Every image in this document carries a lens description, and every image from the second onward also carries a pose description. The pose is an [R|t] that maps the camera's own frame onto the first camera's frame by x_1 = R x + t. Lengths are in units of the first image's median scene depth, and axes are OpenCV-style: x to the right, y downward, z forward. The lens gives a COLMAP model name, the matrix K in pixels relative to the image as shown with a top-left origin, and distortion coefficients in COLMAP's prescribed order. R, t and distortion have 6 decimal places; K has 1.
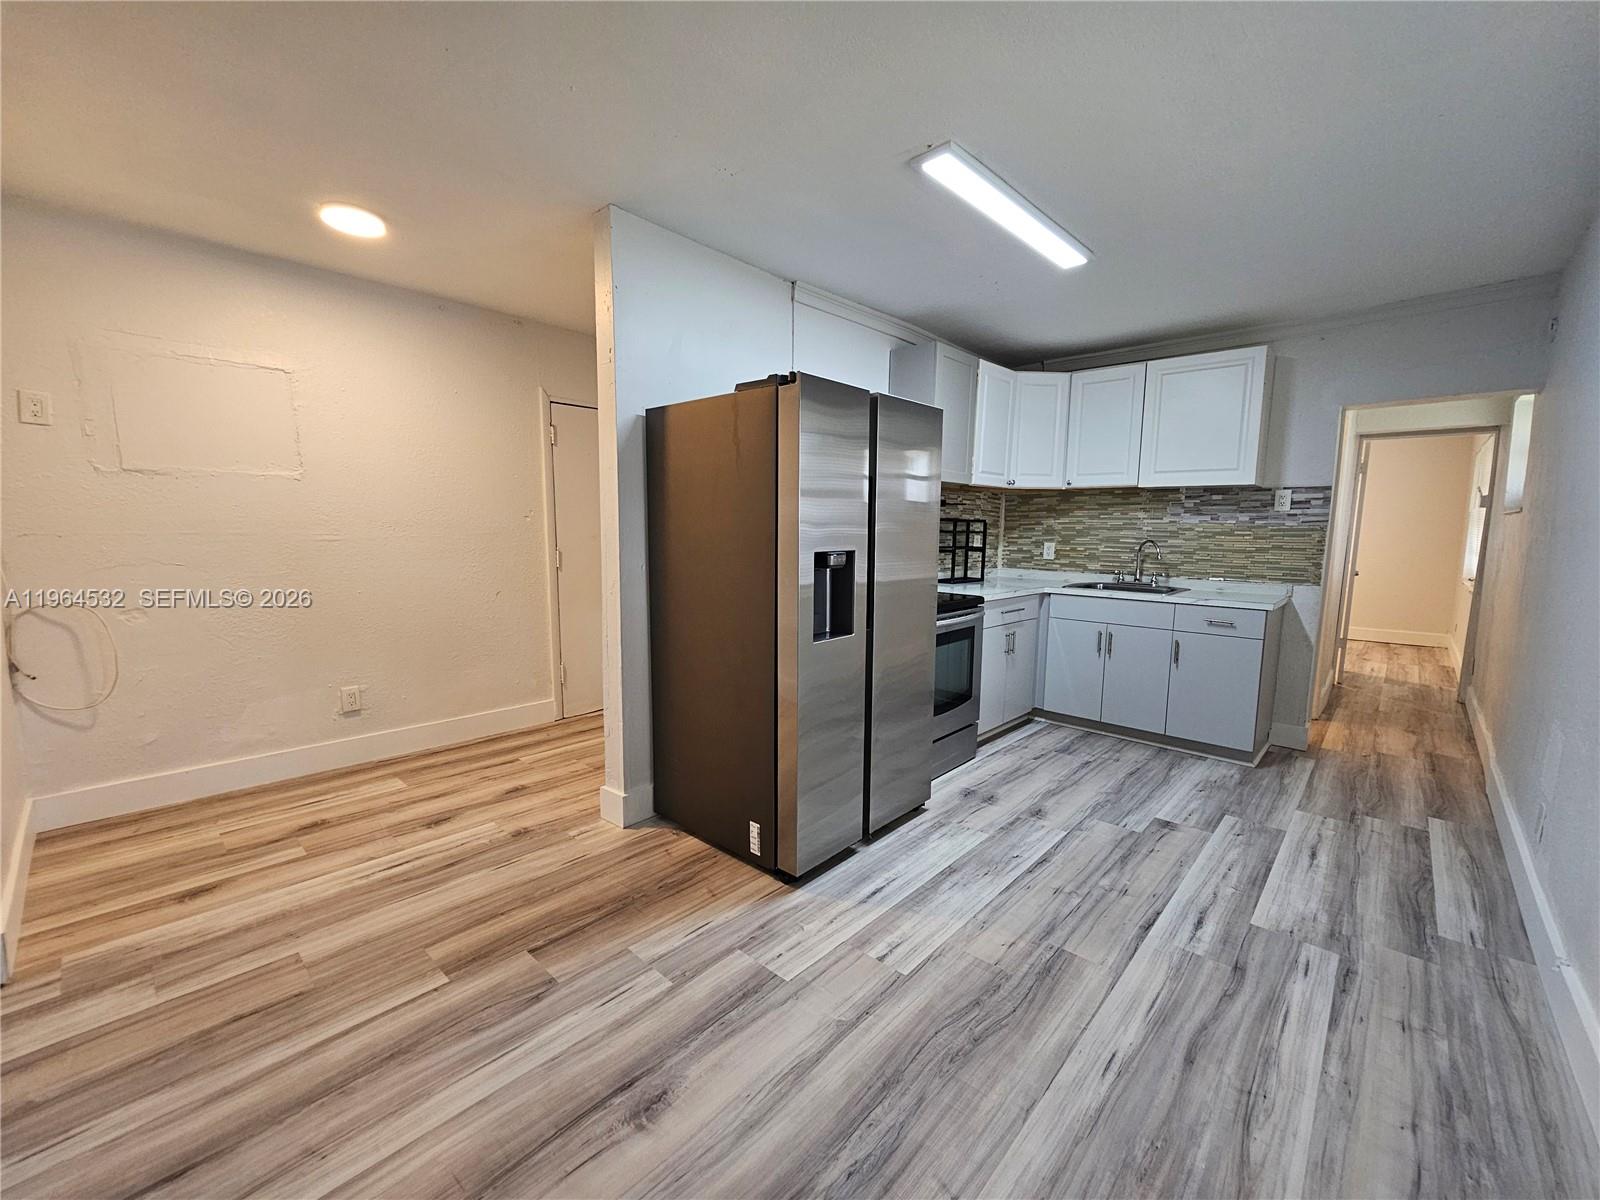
lens RADIAL K [[654.7, 0, 807.9], [0, 654.7, 606.2], [0, 0, 1]] dist [-0.003308, 0.002191]
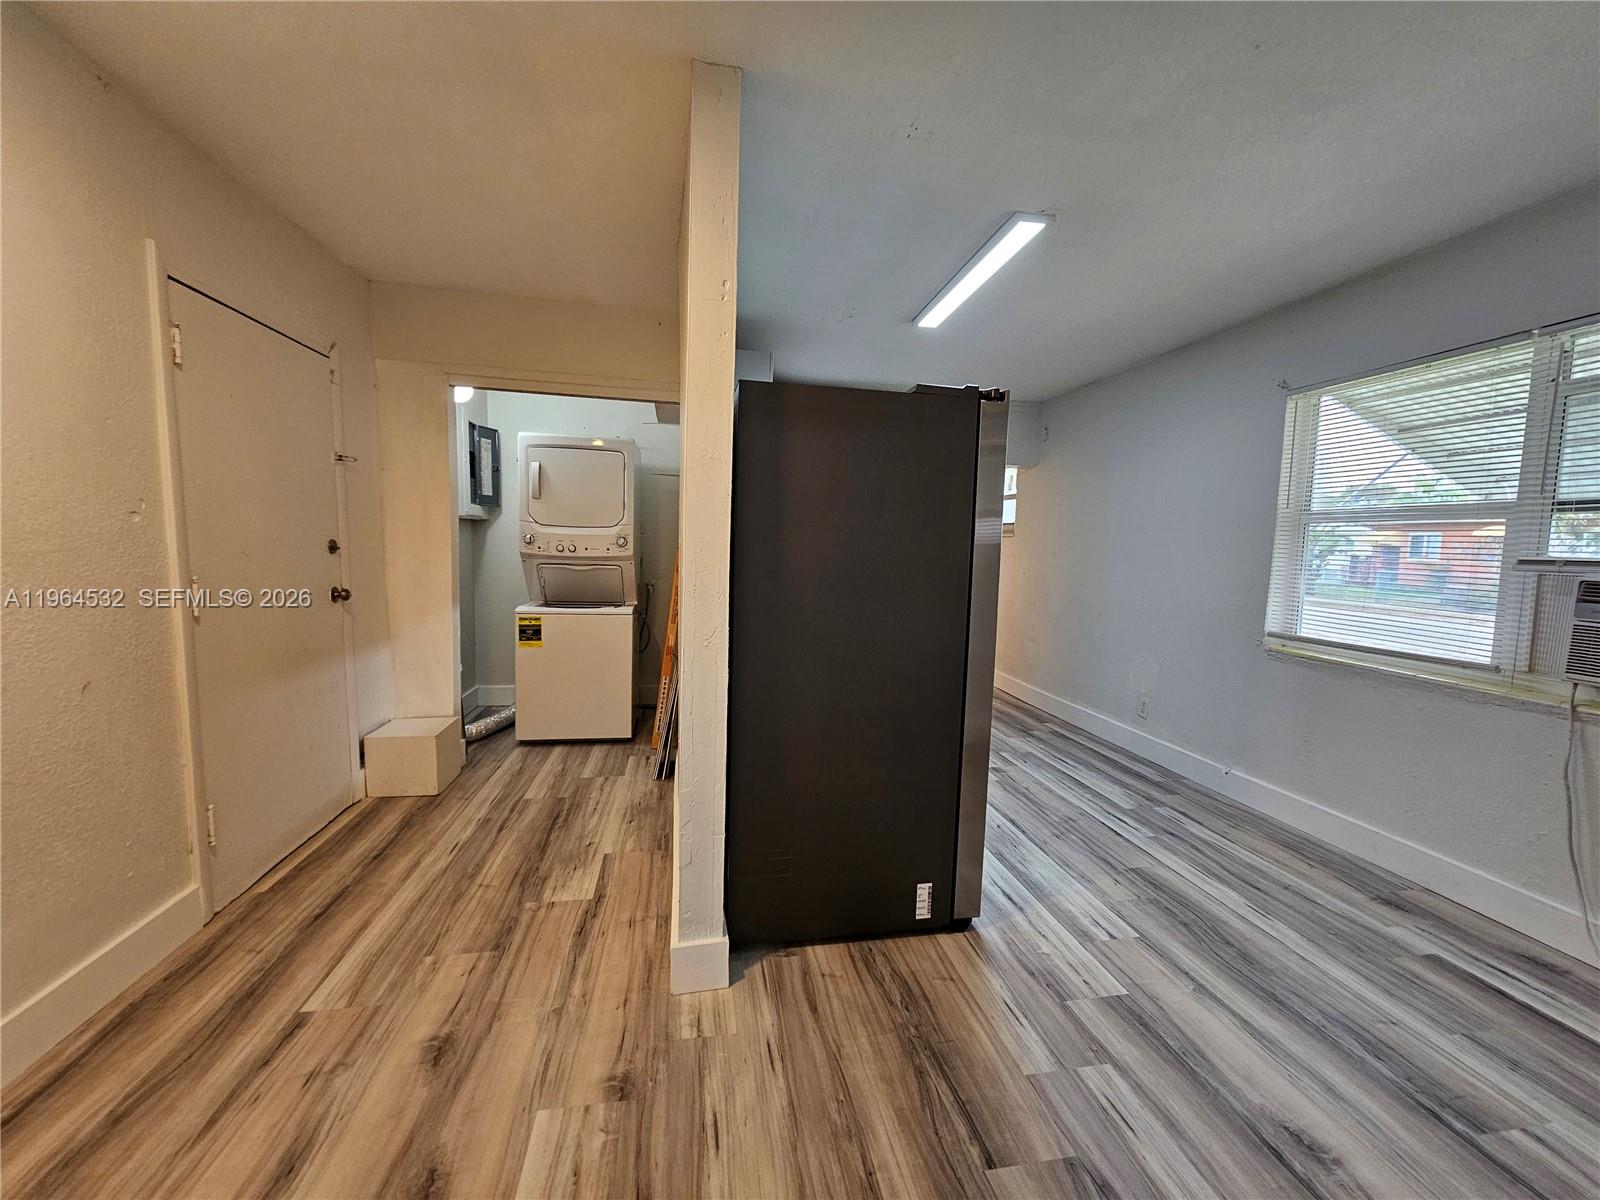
lens RADIAL K [[654.7, 0, 805.3], [0, 654.7, 602.7], [0, 0, 1]] dist [-0.003308, 0.002191]
pose [[0.605049, -0.066773, 0.793383, -0.764324], [0.076092, 0.996765, 0.025861, -0.073314], [-0.792544, 0.044723, 0.608173, 0.512915]]
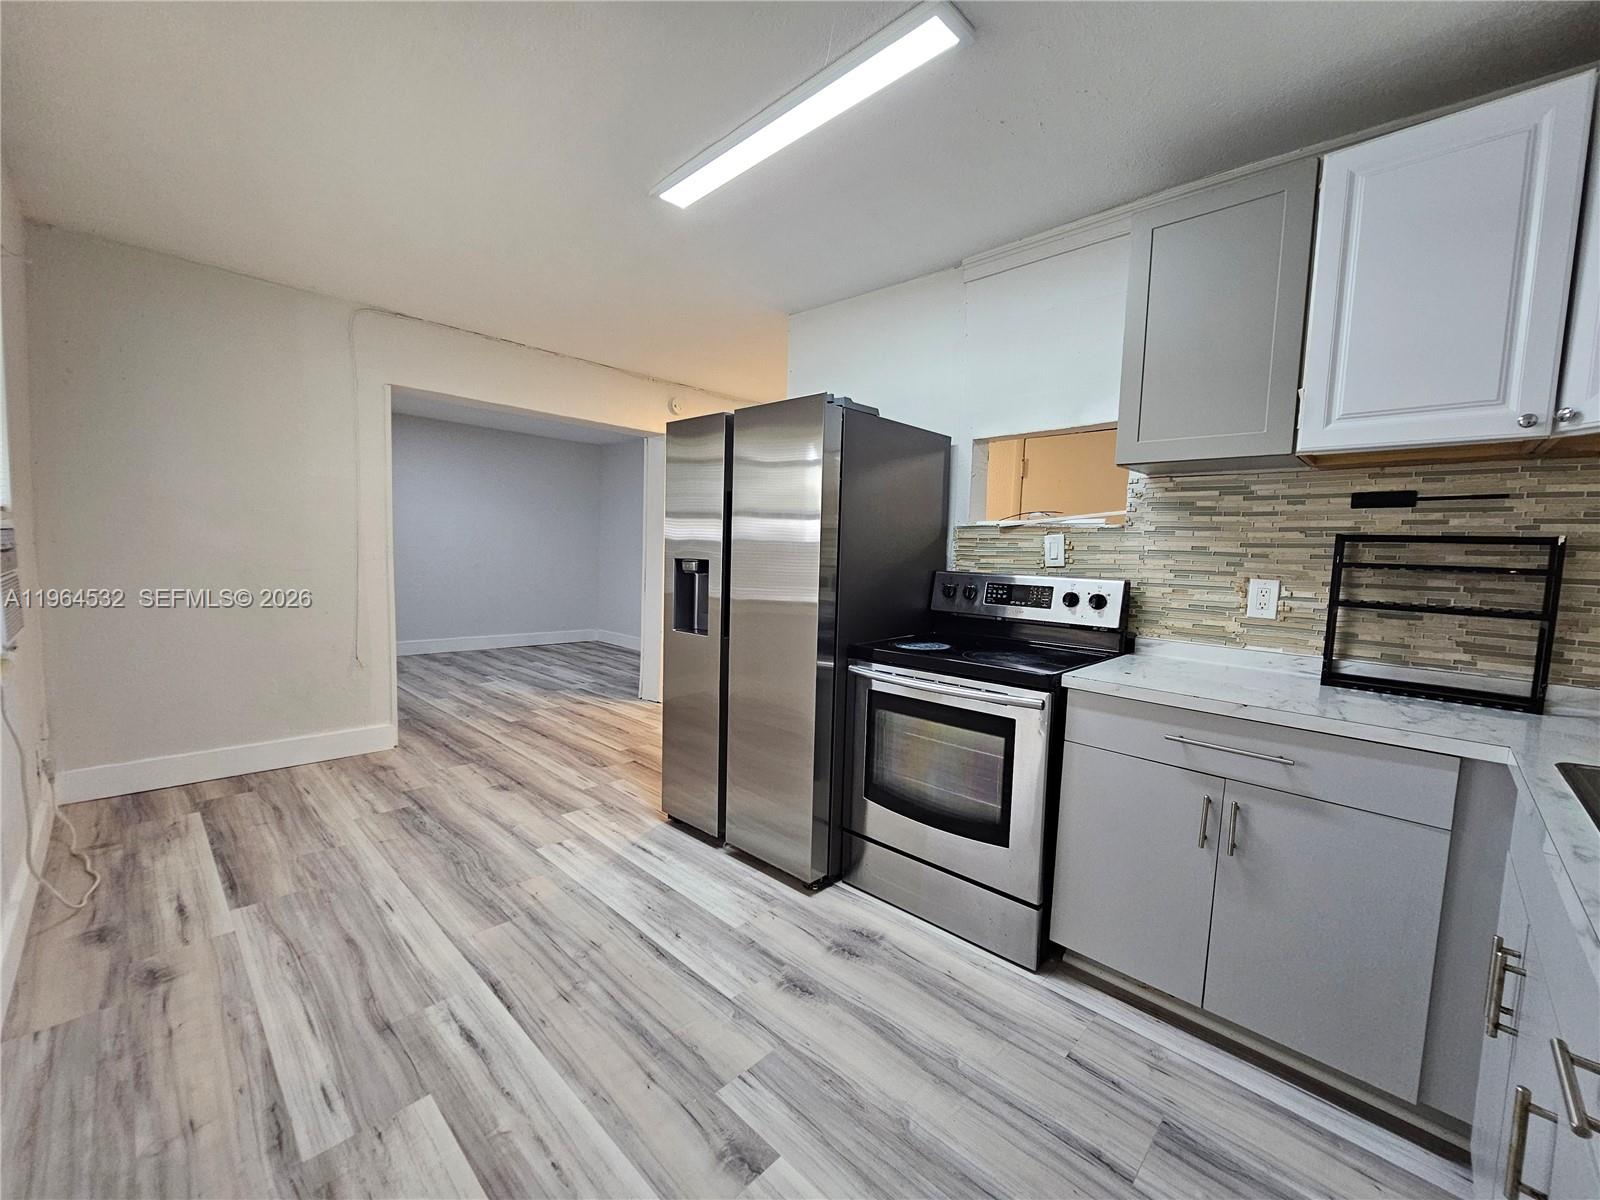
lens RADIAL K [[654.7, 0, 803.1], [0, 654.7, 603.3], [0, 0, 1]] dist [-0.003308, 0.002191]
pose [[-0.024097, 0.069575, -0.997286, 1.044687], [-0.154390, 0.985348, 0.072473, -0.103187], [0.987716, 0.155718, -0.013003, 1.046012]]
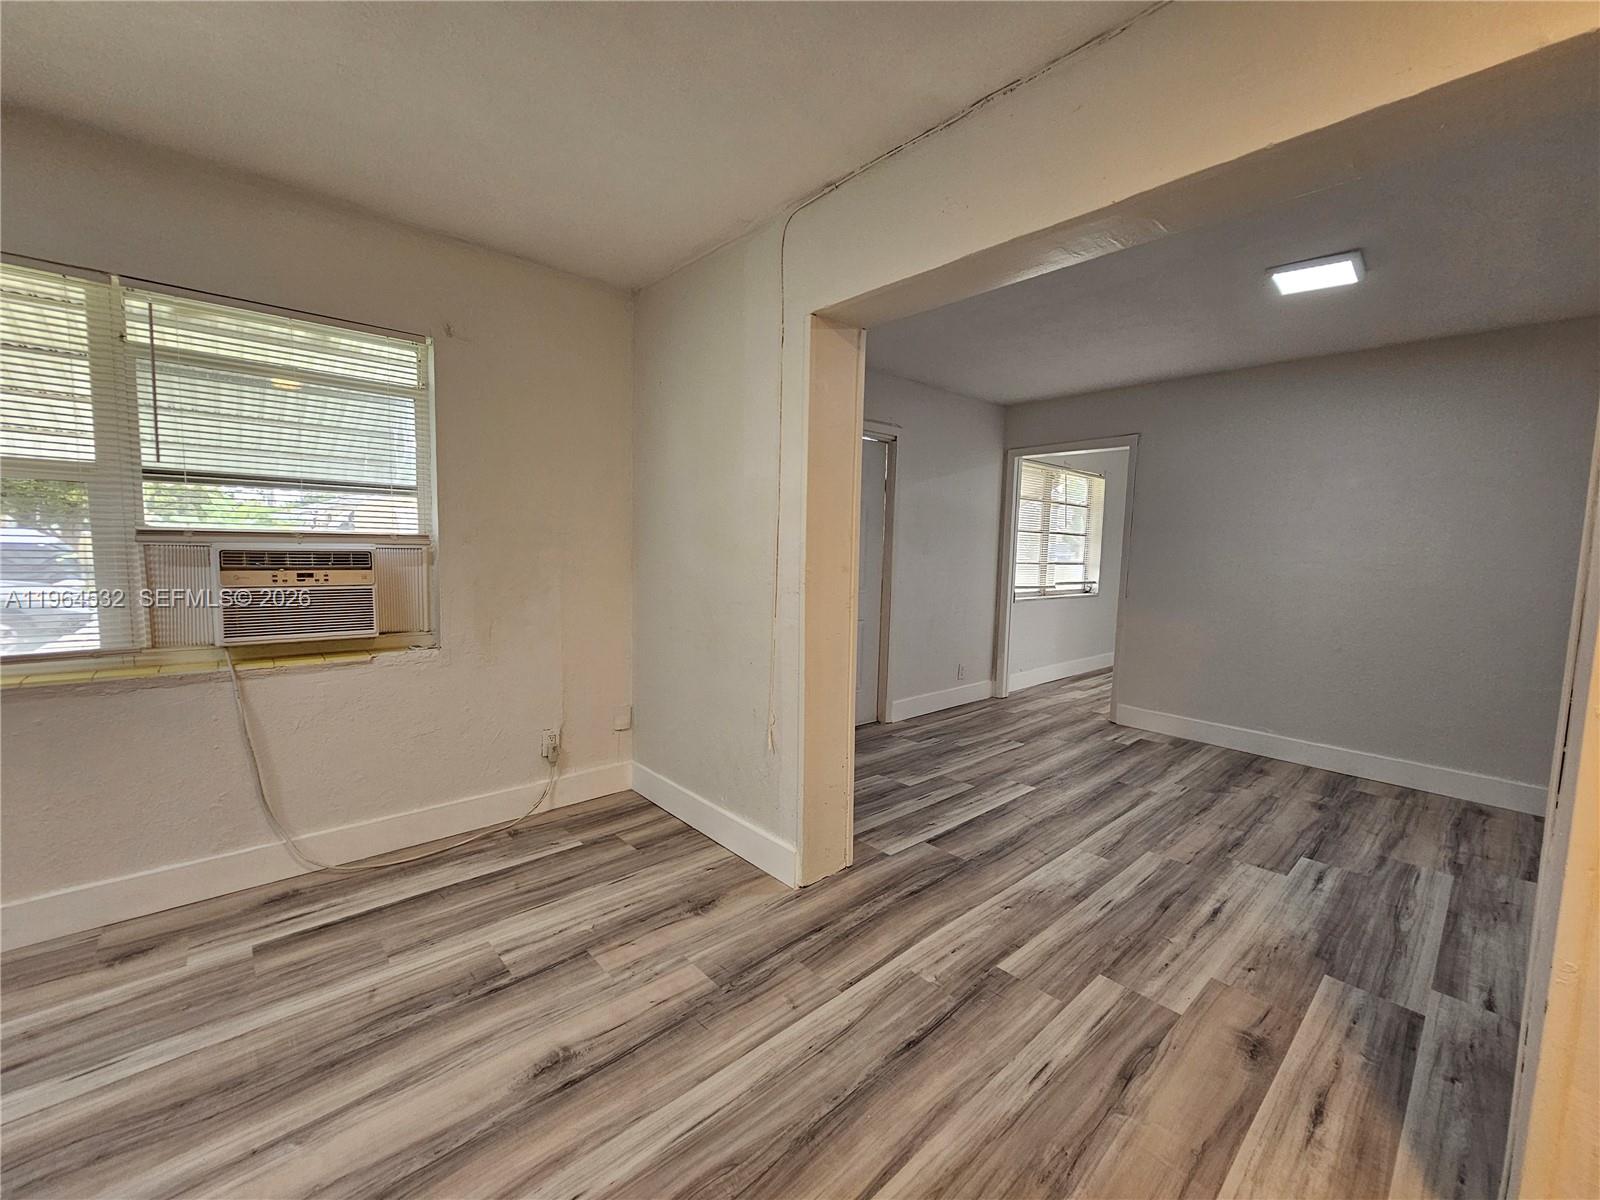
lens RADIAL K [[654.7, 0, 806.1], [0, 654.7, 602.5], [0, 0, 1]] dist [-0.003308, 0.002191]
pose [[-0.995313, -0.039543, 0.088255, -0.393873], [-0.020707, 0.978560, 0.204918, -0.129543], [-0.094466, 0.202130, -0.974792, 1.006246]]
